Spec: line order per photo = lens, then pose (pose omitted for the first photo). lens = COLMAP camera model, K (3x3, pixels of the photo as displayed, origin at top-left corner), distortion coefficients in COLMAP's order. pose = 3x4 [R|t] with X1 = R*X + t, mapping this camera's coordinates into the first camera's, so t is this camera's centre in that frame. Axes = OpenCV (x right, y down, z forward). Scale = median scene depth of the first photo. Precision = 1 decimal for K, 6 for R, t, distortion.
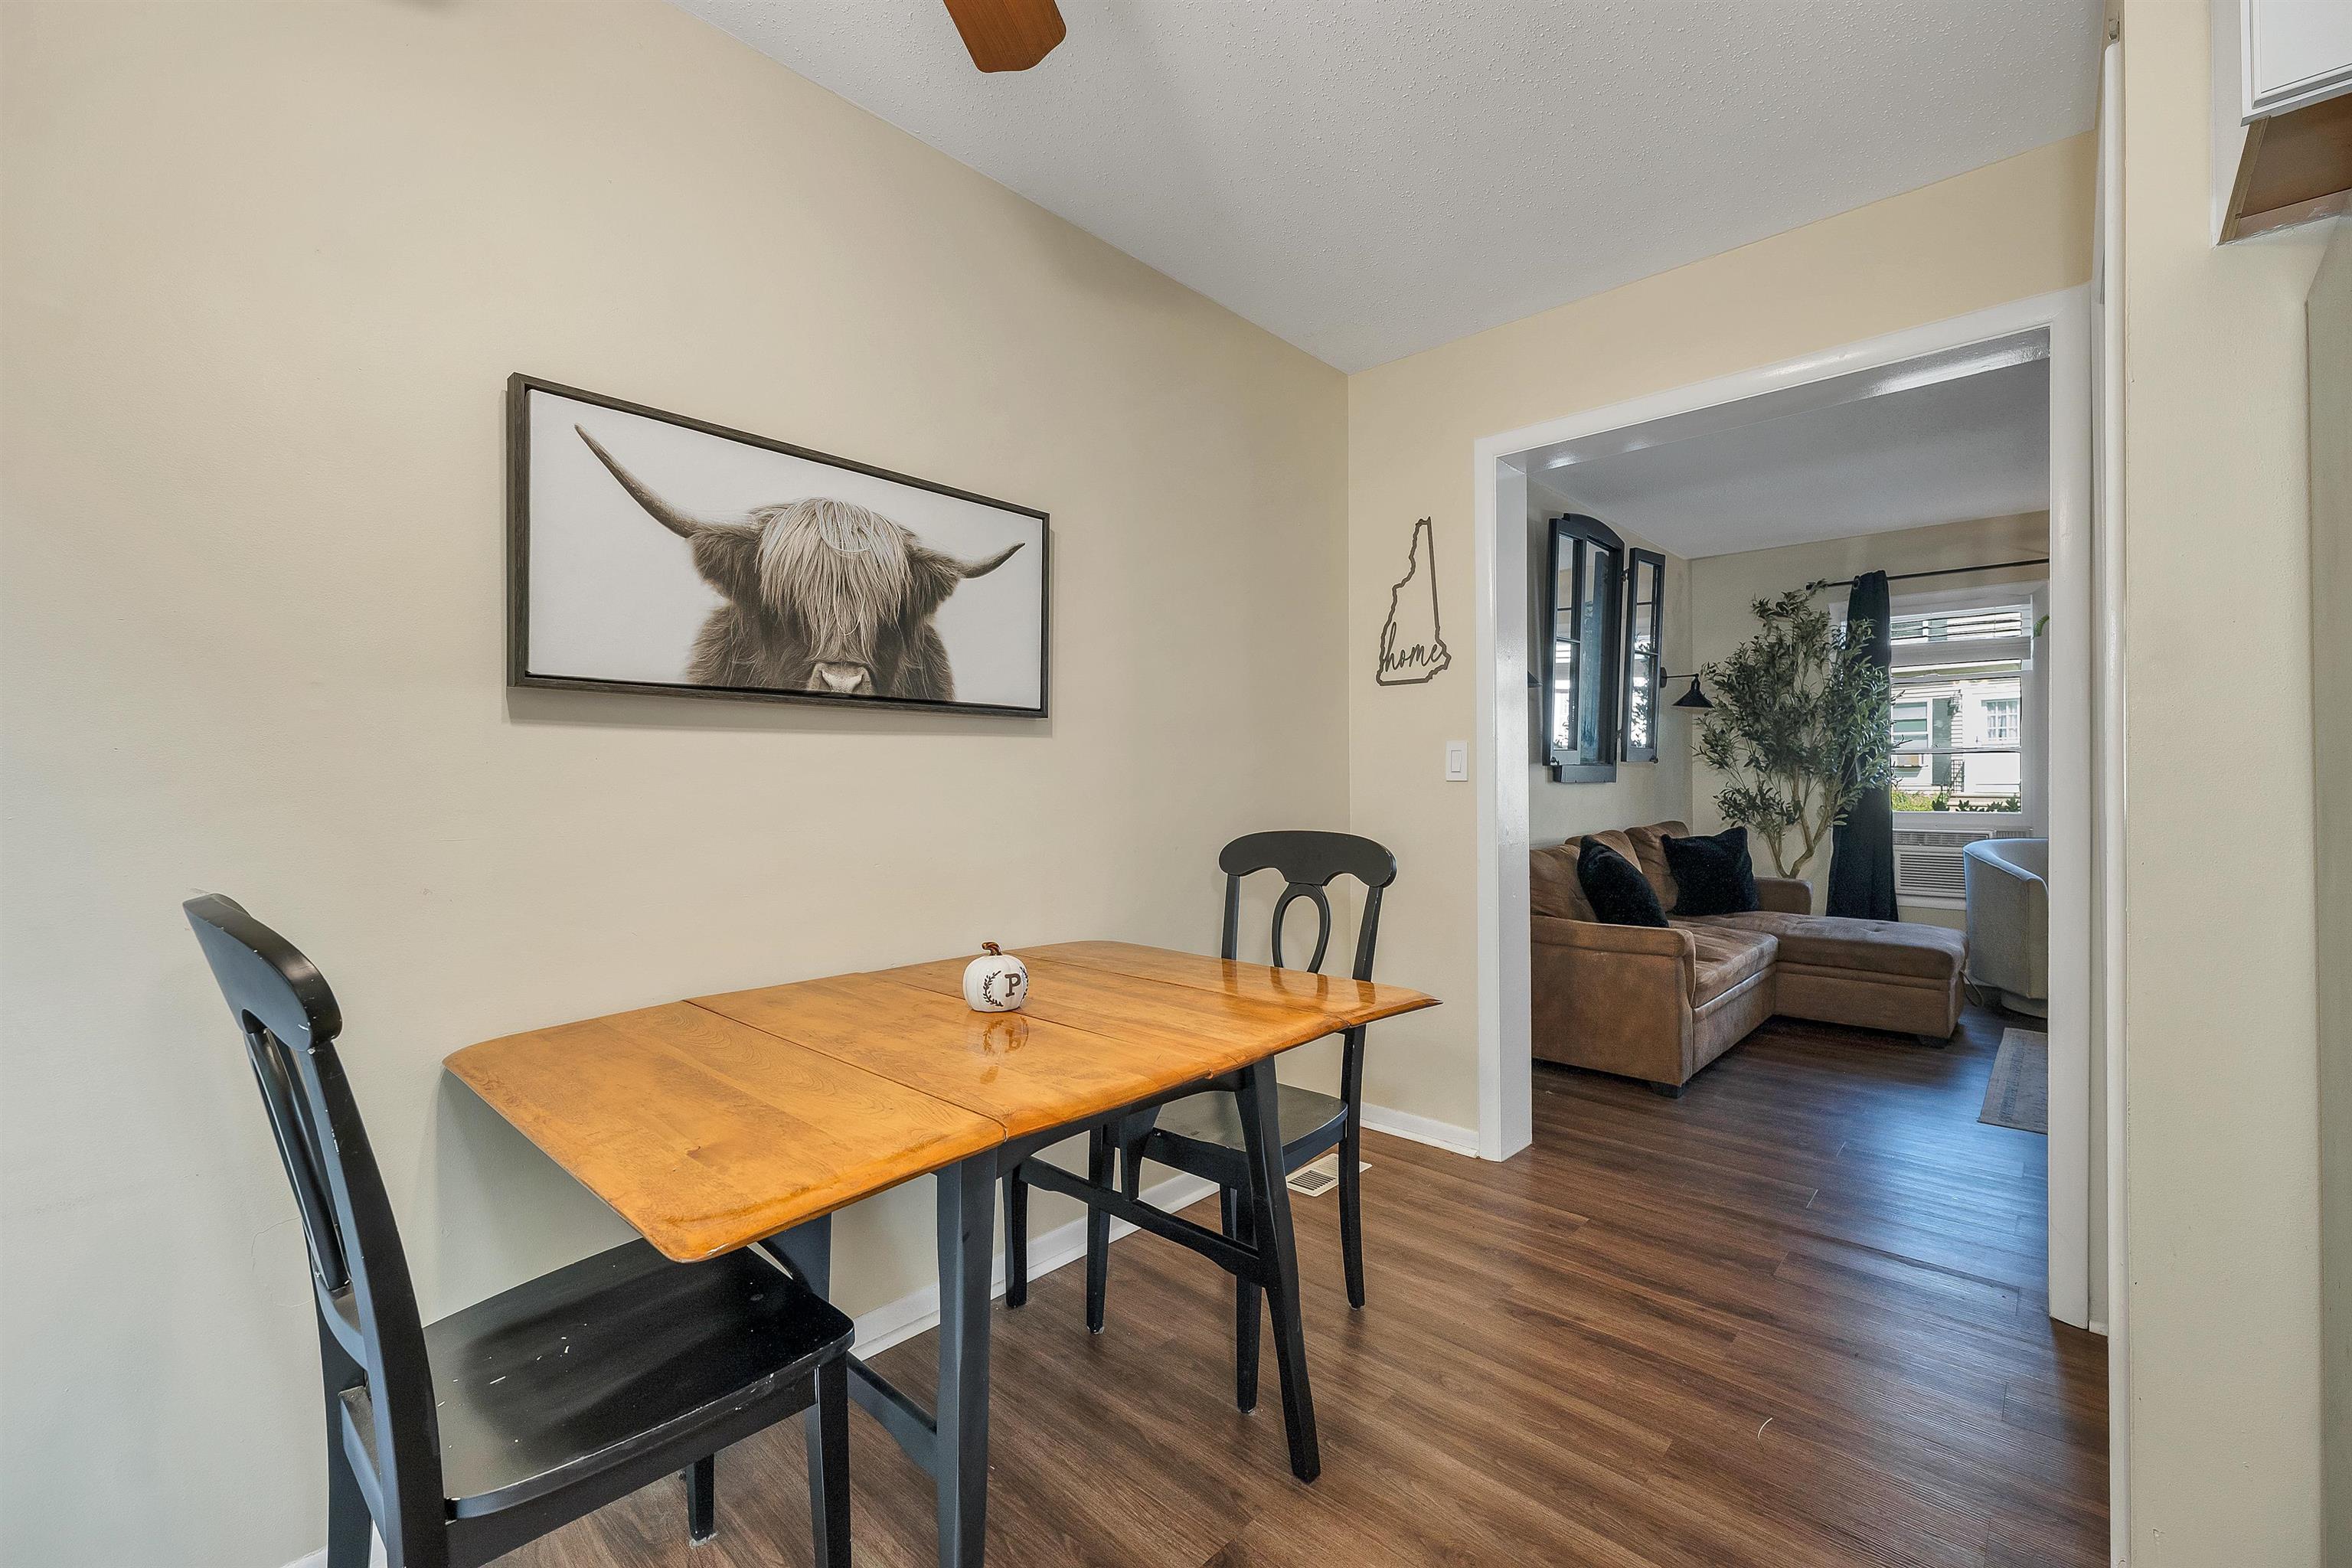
lens RADIAL K [[965.9, 0, 1172.3], [0, 965.9, 781.4], [0, 0, 1]] dist [-0.000500, -0.000356]
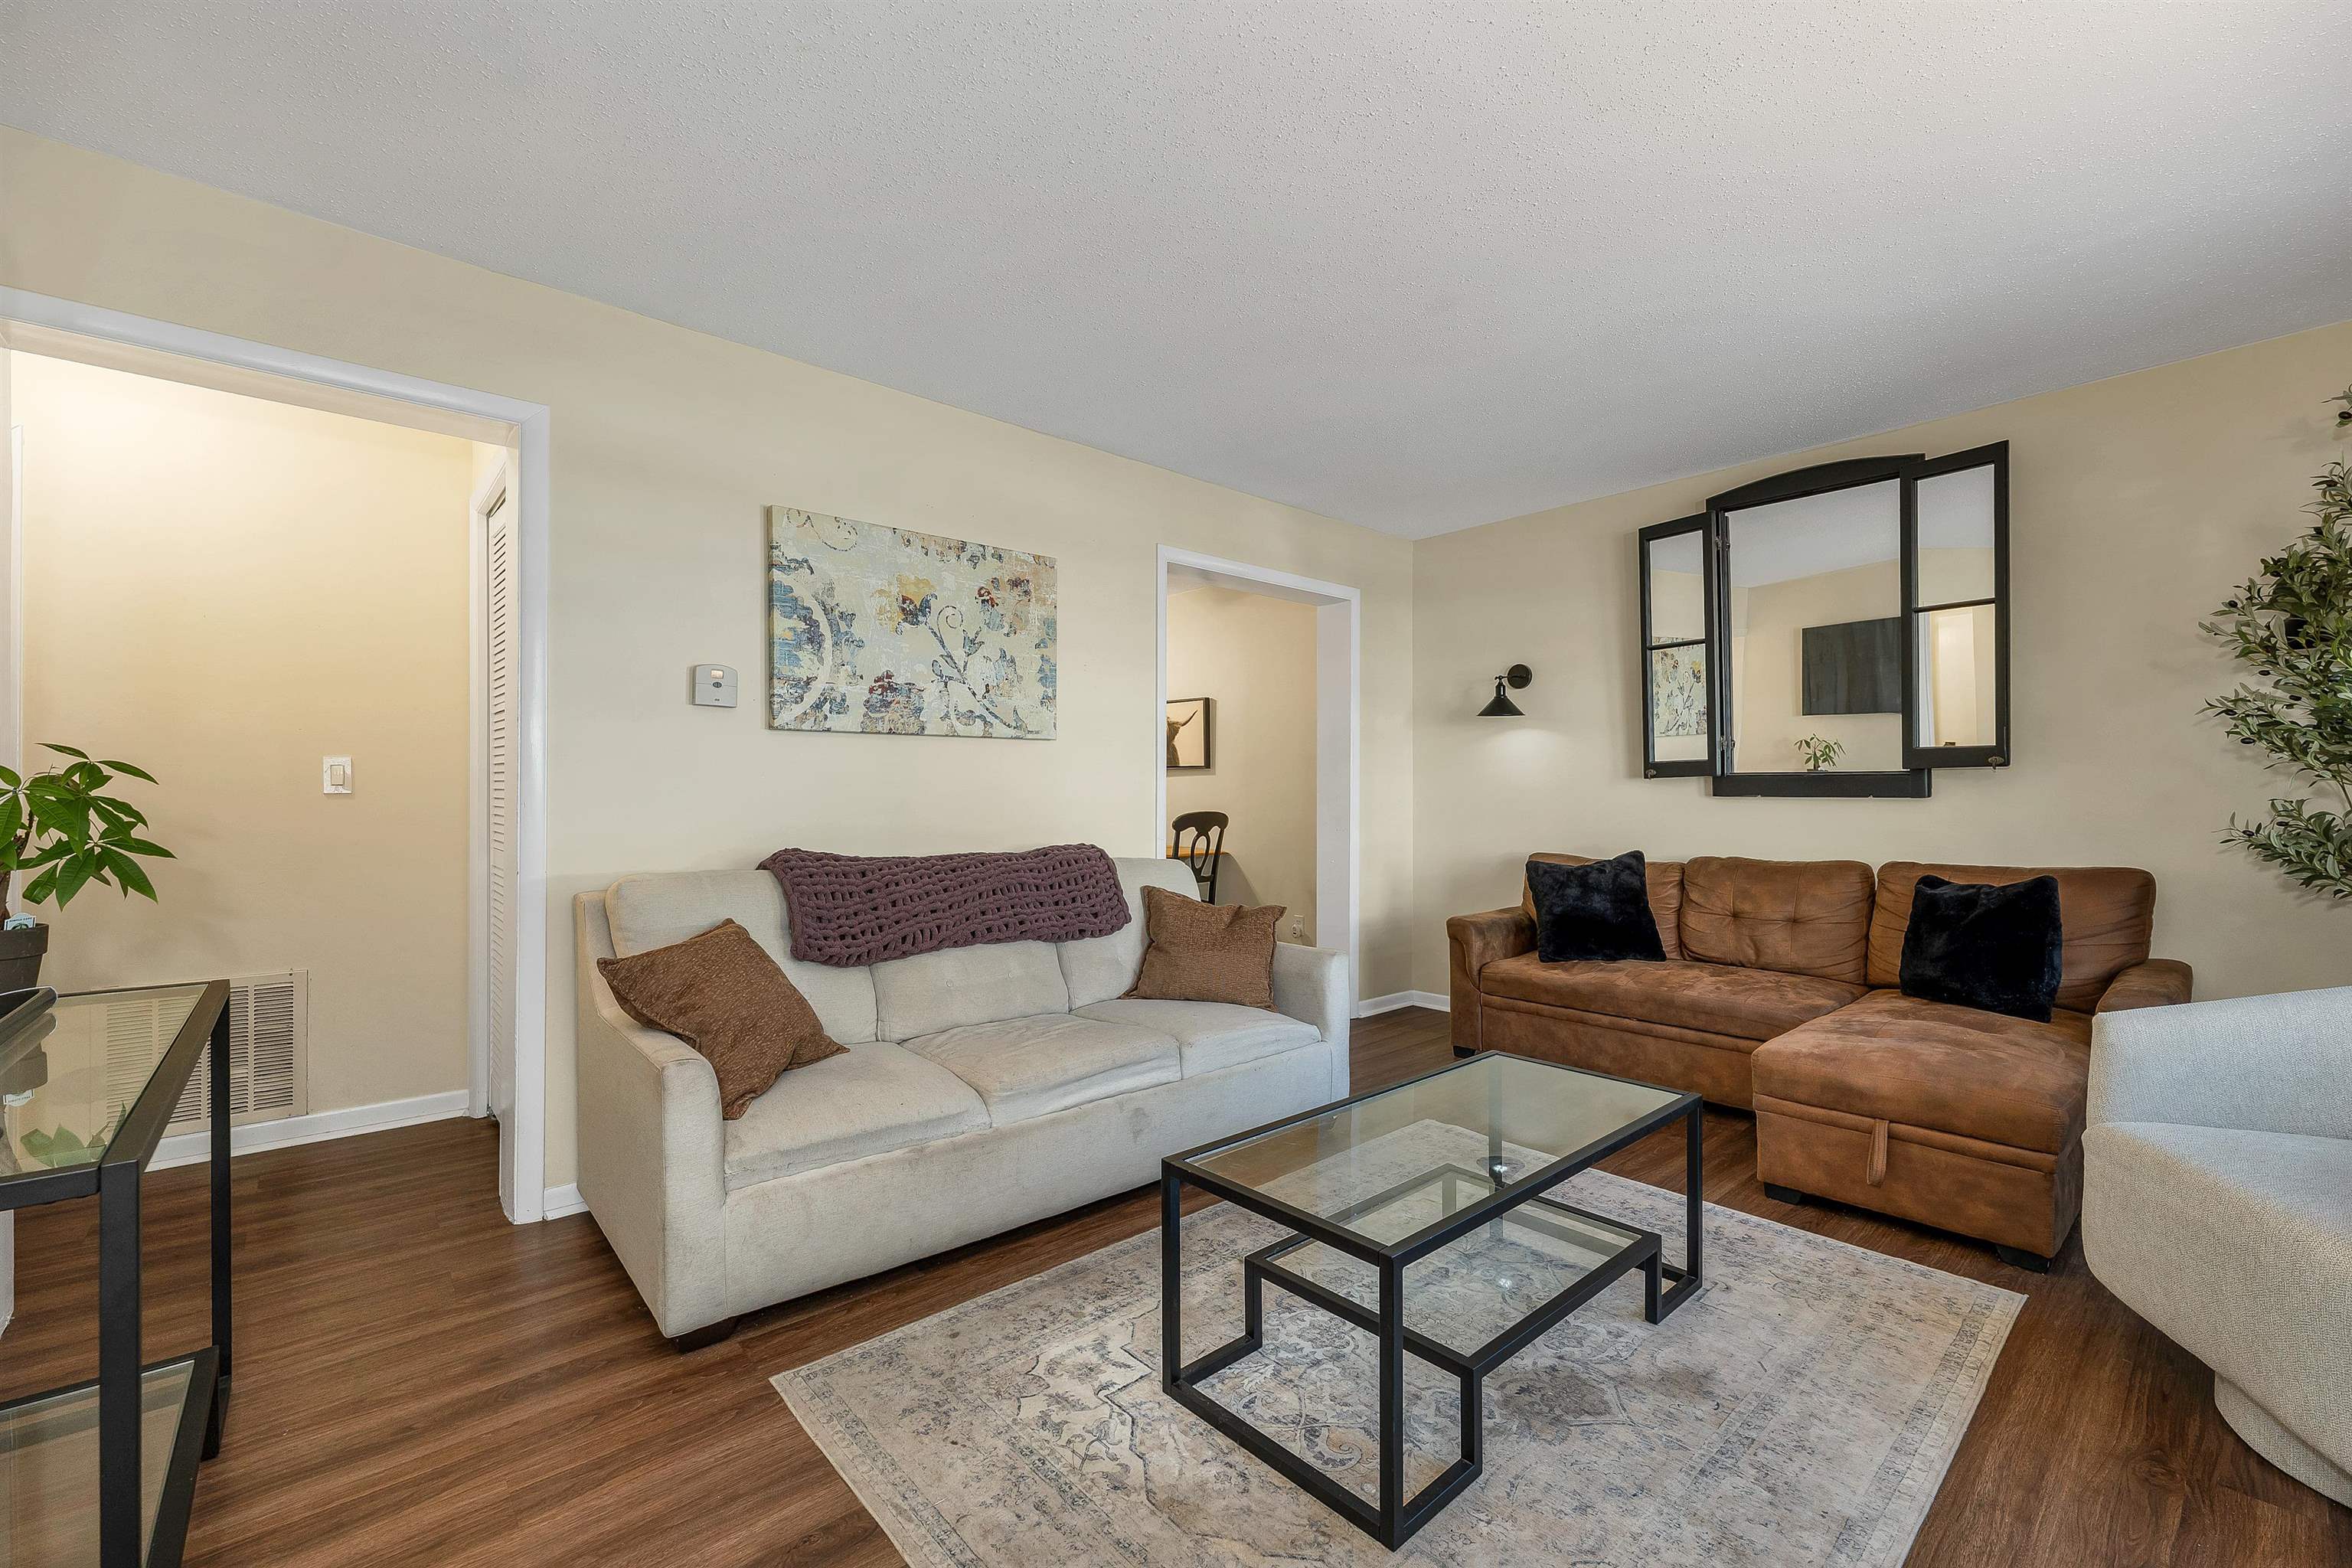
lens RADIAL K [[960.9, 0, 1176.0], [0, 960.9, 784.0], [0, 0, 1]] dist [-0.000087, -0.000017]
pose [[-0.095527, -0.004044, -0.995419, 3.253942], [-0.005150, 0.999980, -0.003568, -0.009142], [0.995414, 0.004786, -0.095545, 1.411276]]
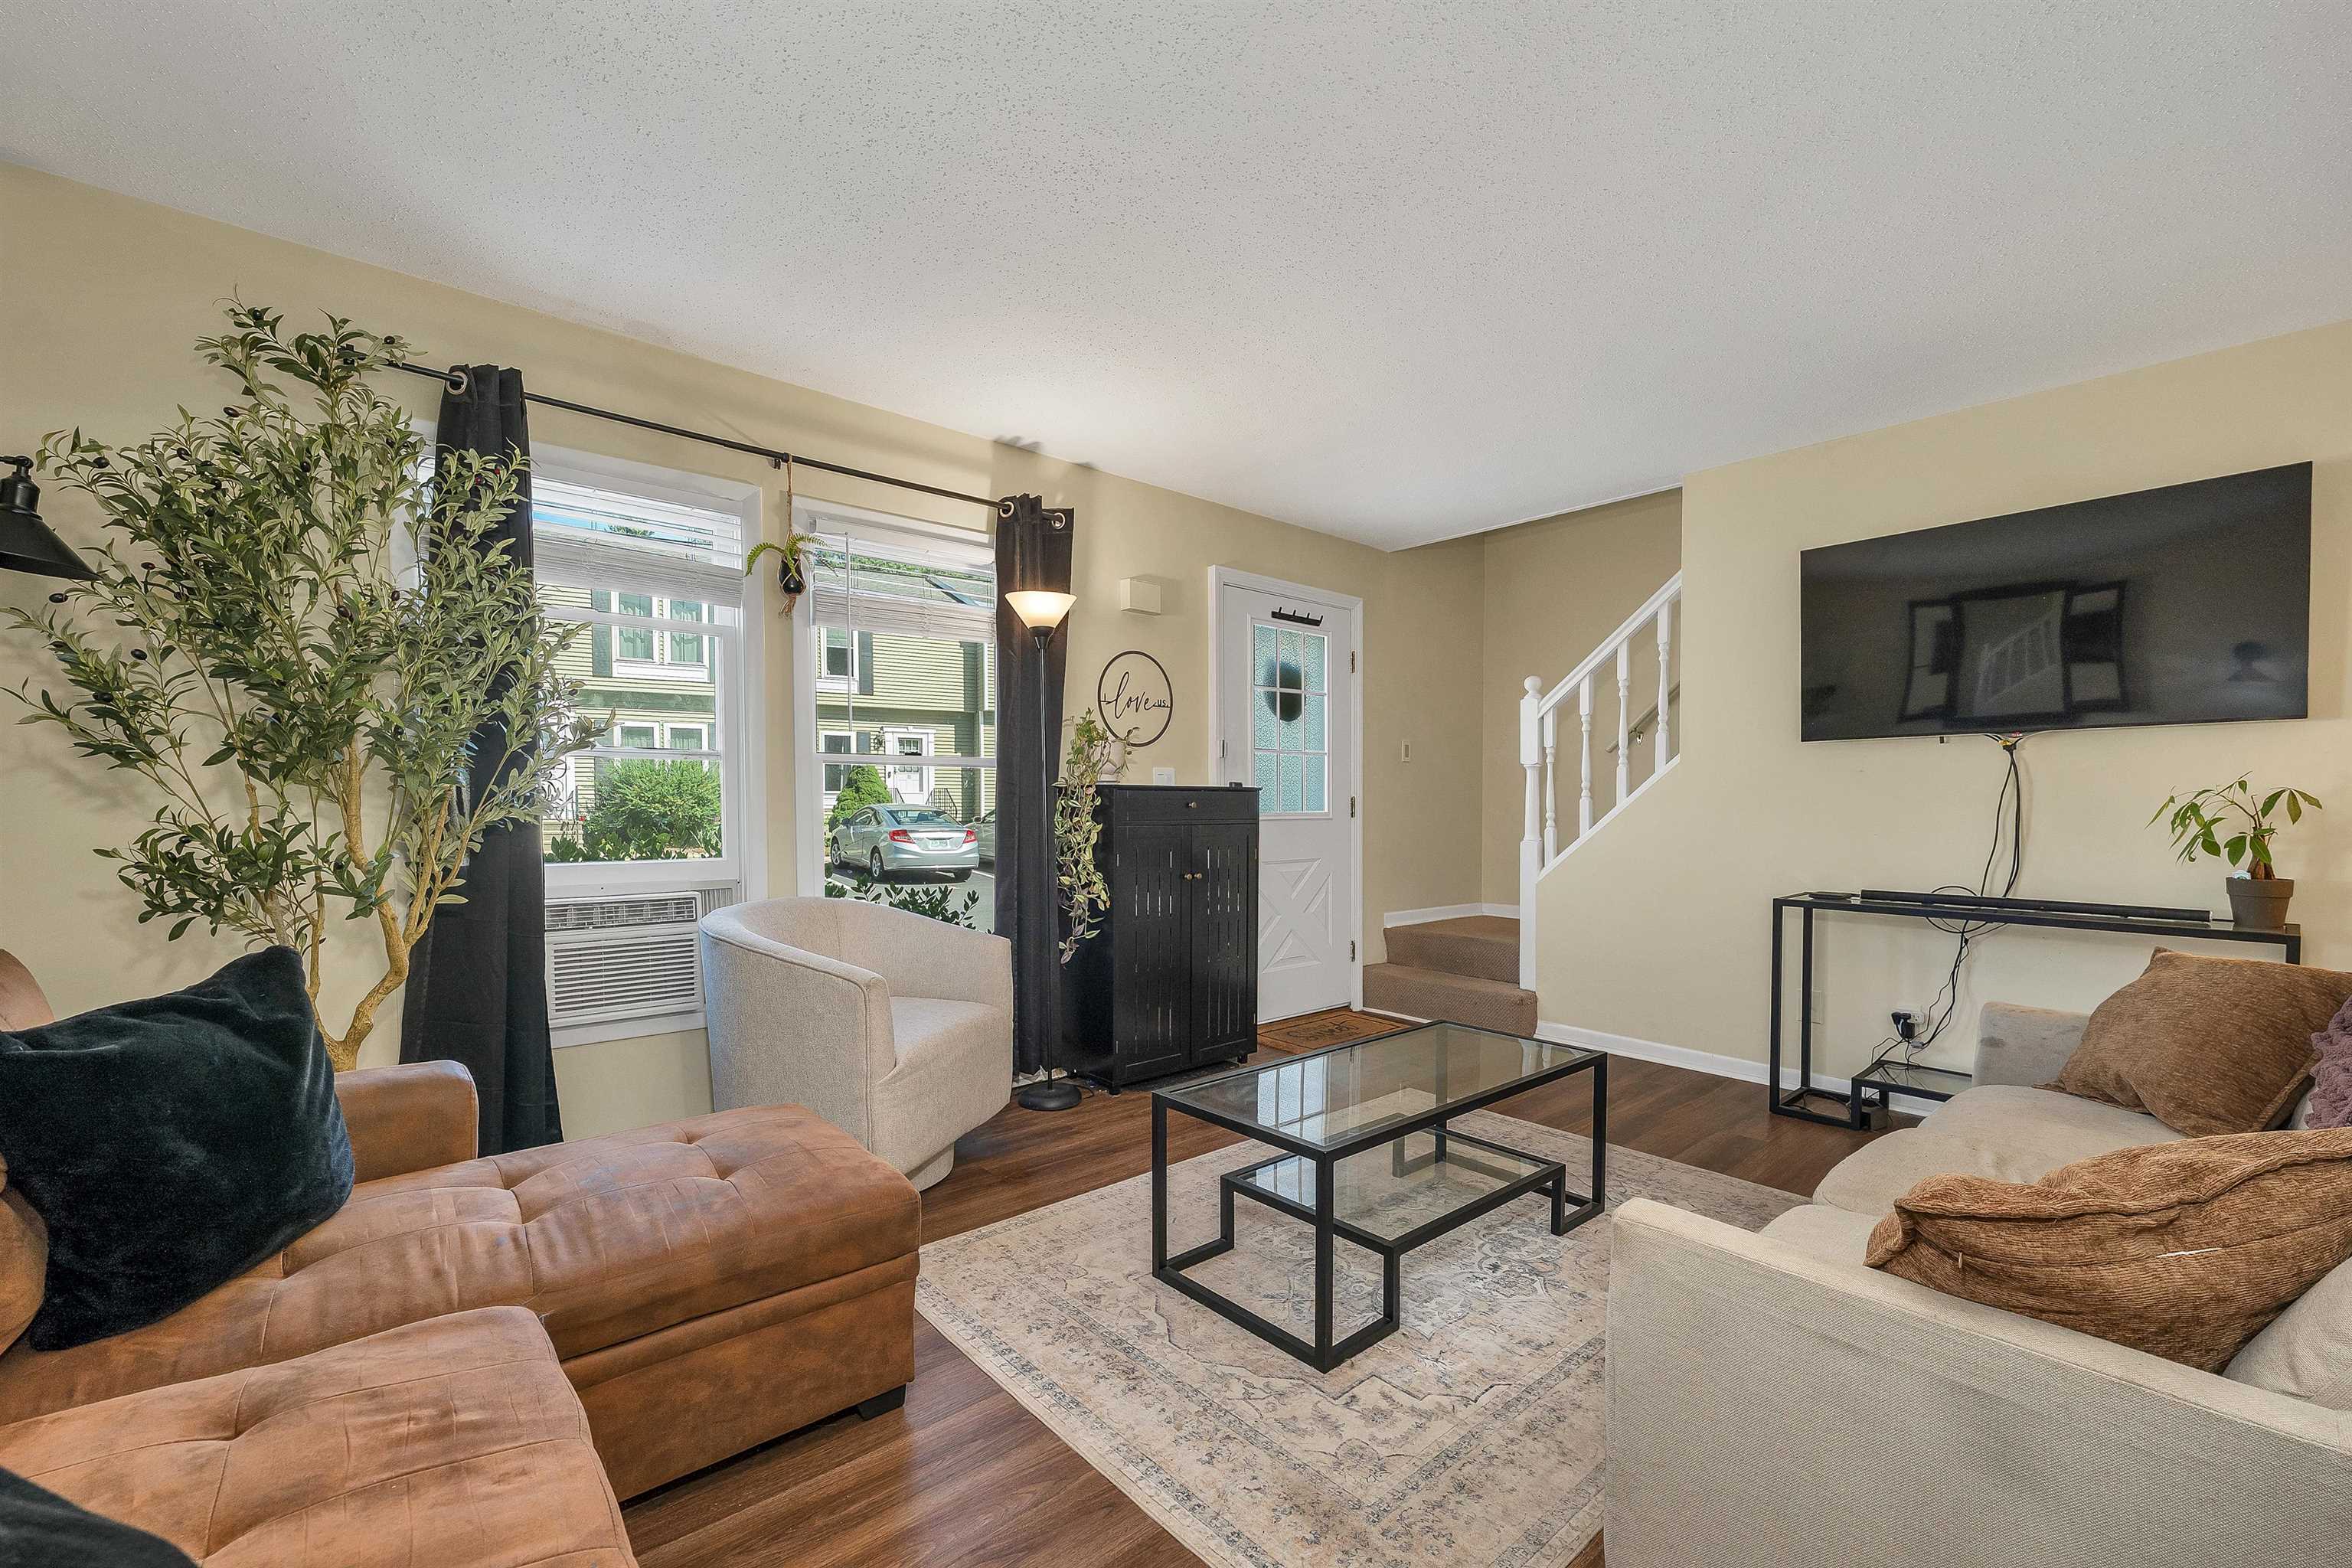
lens RADIAL K [[981.1, 0, 1176.7], [0, 981.1, 825.9], [0, 0, 1]] dist [-0.000342, -0.000297]
pose [[0.102130, -0.016510, 0.994634, 0.799045], [0.001589, 0.999864, 0.016434, 0.006404], [-0.994770, -0.000098, 0.102142, 1.805364]]
